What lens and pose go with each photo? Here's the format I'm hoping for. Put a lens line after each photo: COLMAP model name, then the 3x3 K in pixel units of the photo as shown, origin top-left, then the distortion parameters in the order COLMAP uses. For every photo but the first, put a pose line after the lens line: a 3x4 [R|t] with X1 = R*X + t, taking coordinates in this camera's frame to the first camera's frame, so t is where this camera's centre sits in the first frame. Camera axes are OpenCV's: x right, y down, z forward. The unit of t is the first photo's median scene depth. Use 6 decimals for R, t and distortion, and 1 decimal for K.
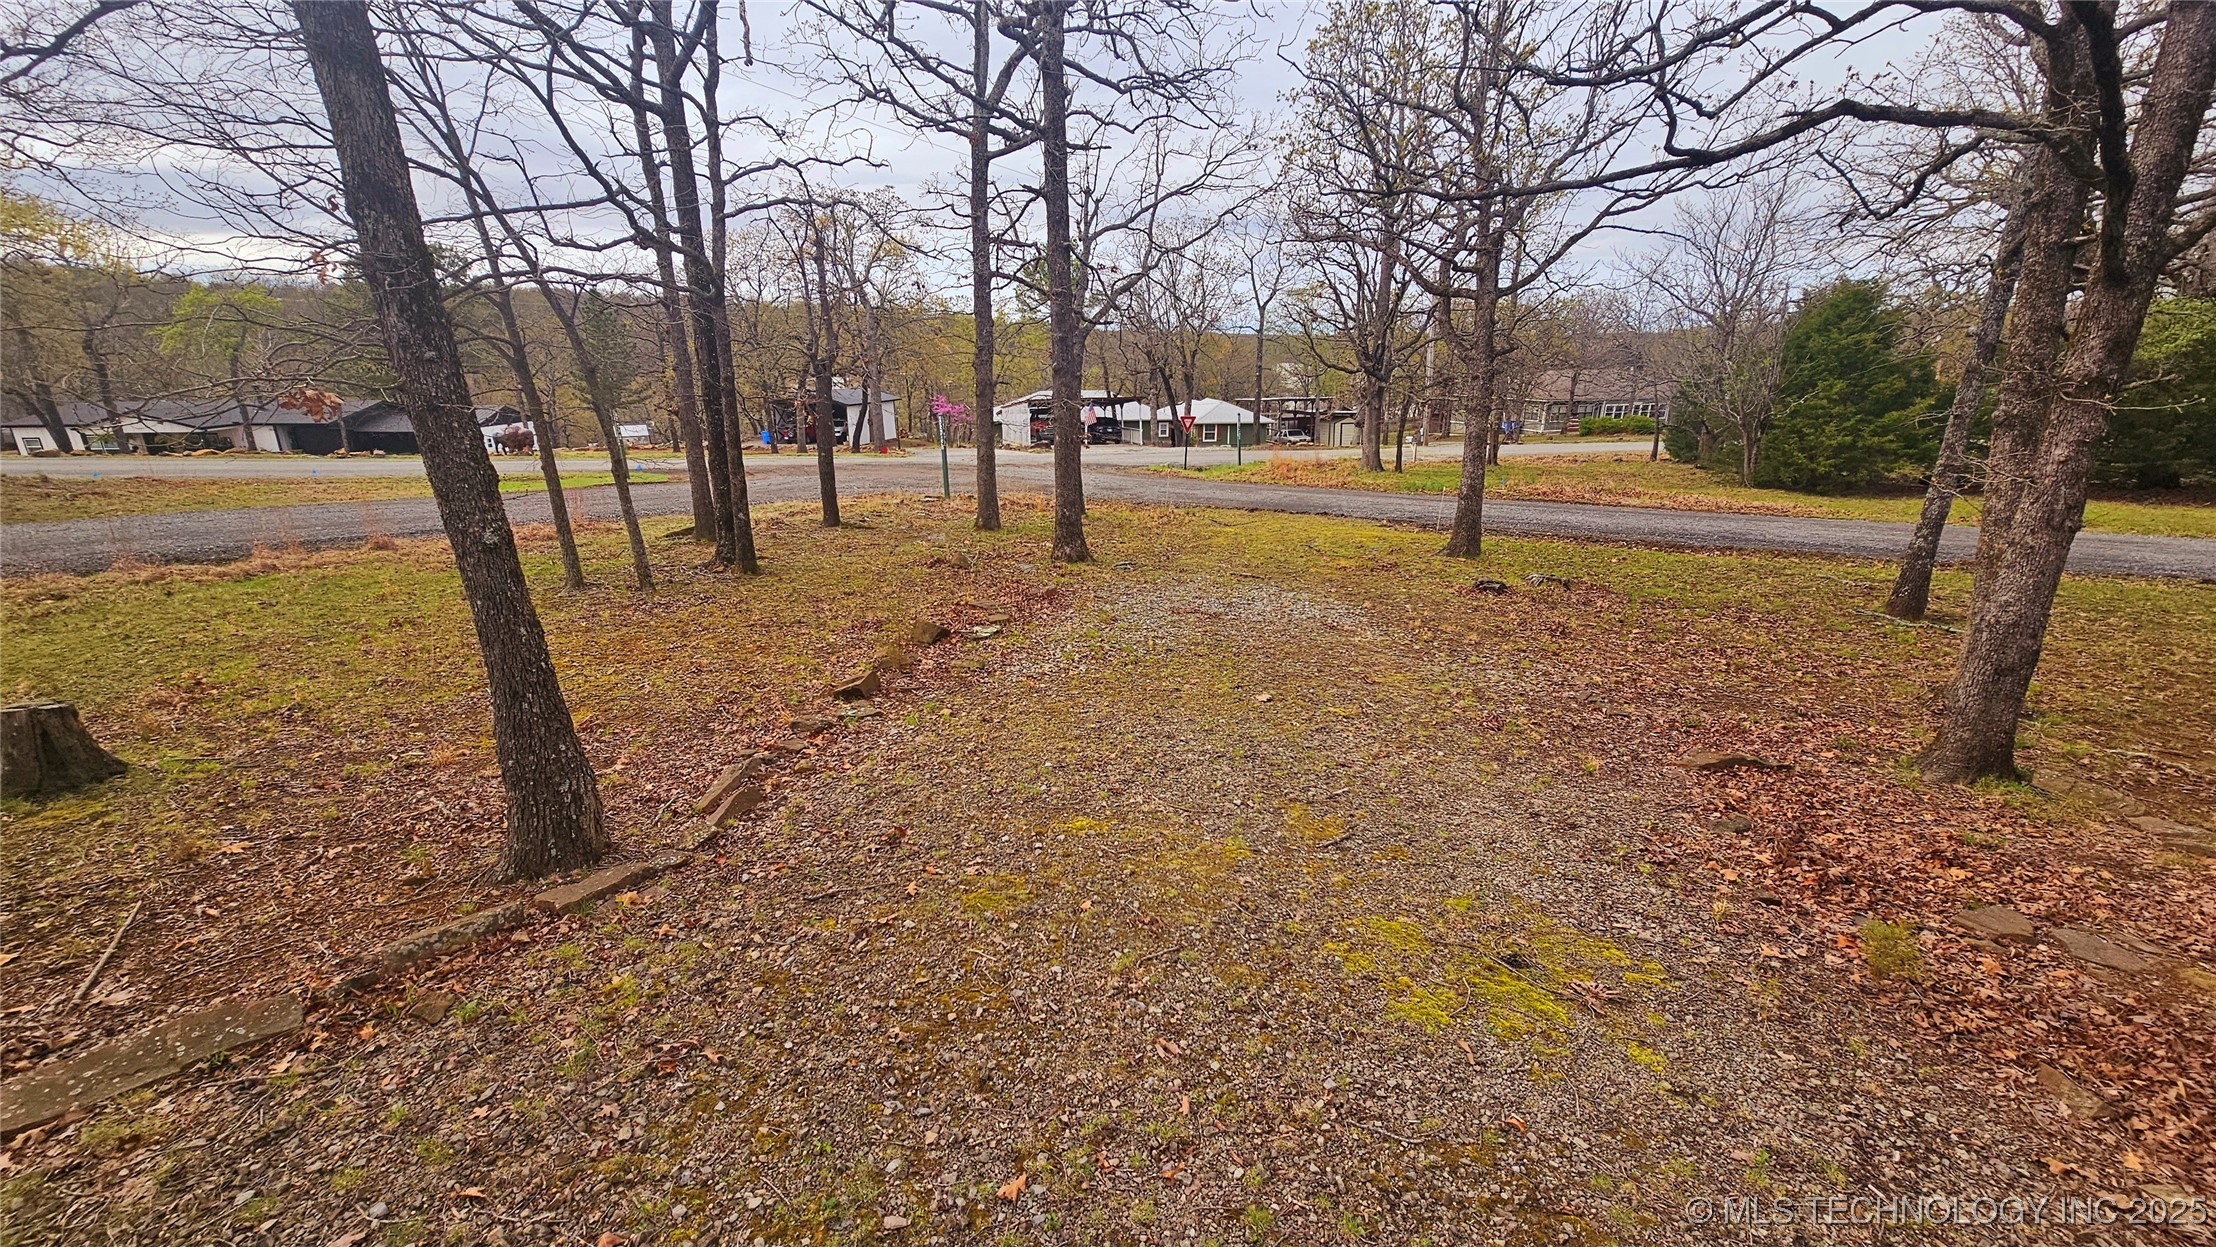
lens RADIAL K [[905.1, 0, 1108.0], [0, 905.1, 623.5], [0, 0, 1]] dist [0.002761, -0.000285]
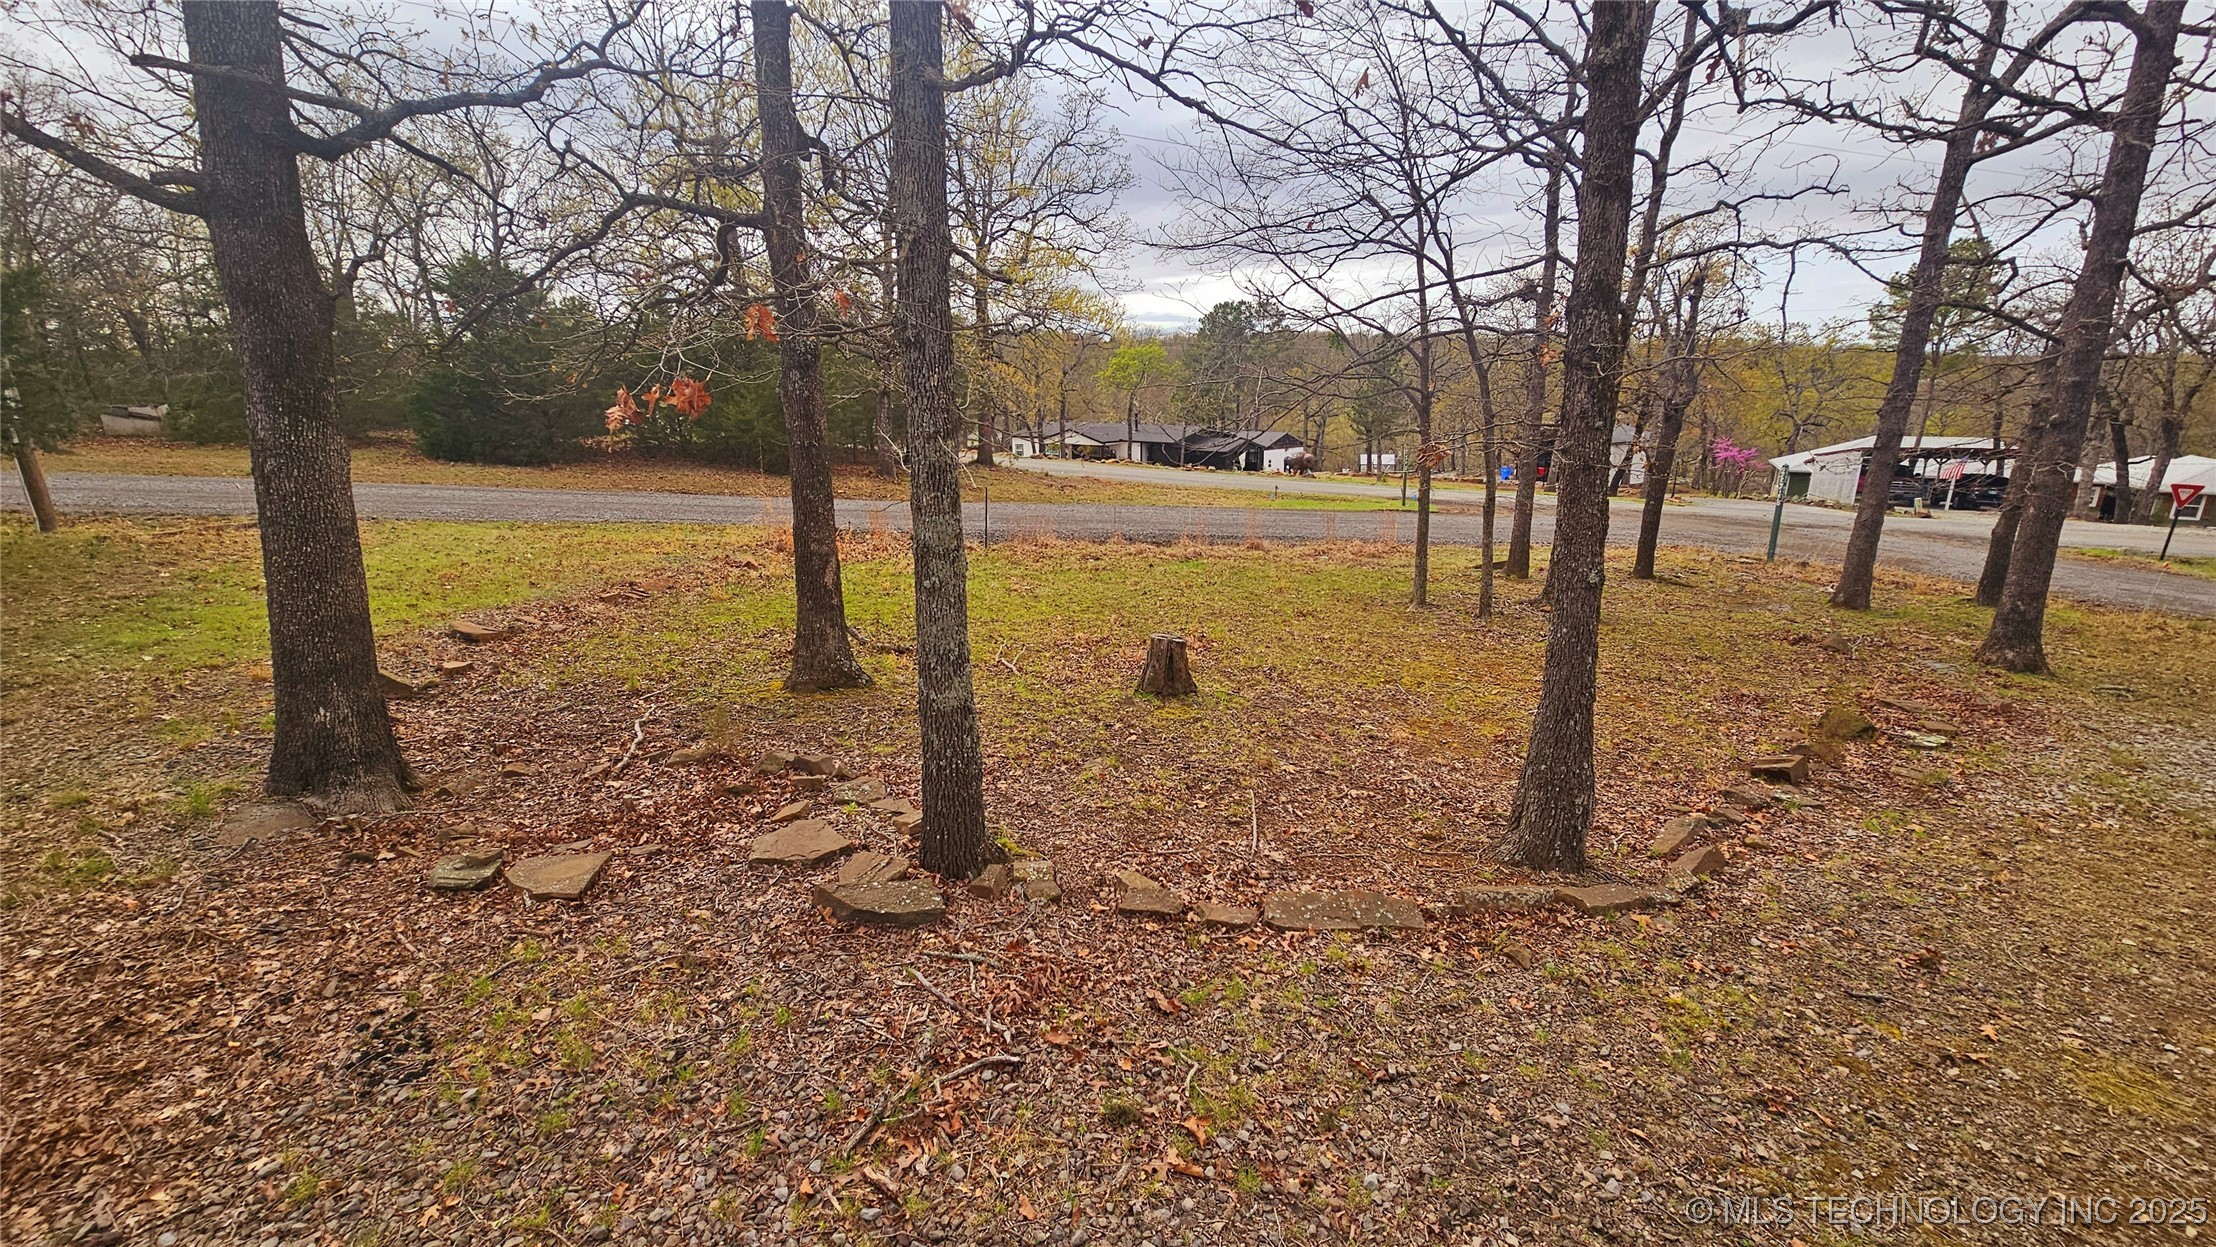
lens RADIAL K [[905.1, 0, 1108.0], [0, 905.1, 623.5], [0, 0, 1]] dist [0.002761, -0.000285]
pose [[0.737258, 0.171349, -0.653521, -0.169928], [-0.193470, 0.980339, 0.038779, 0.017841], [0.647317, 0.097846, 0.755915, -0.129038]]
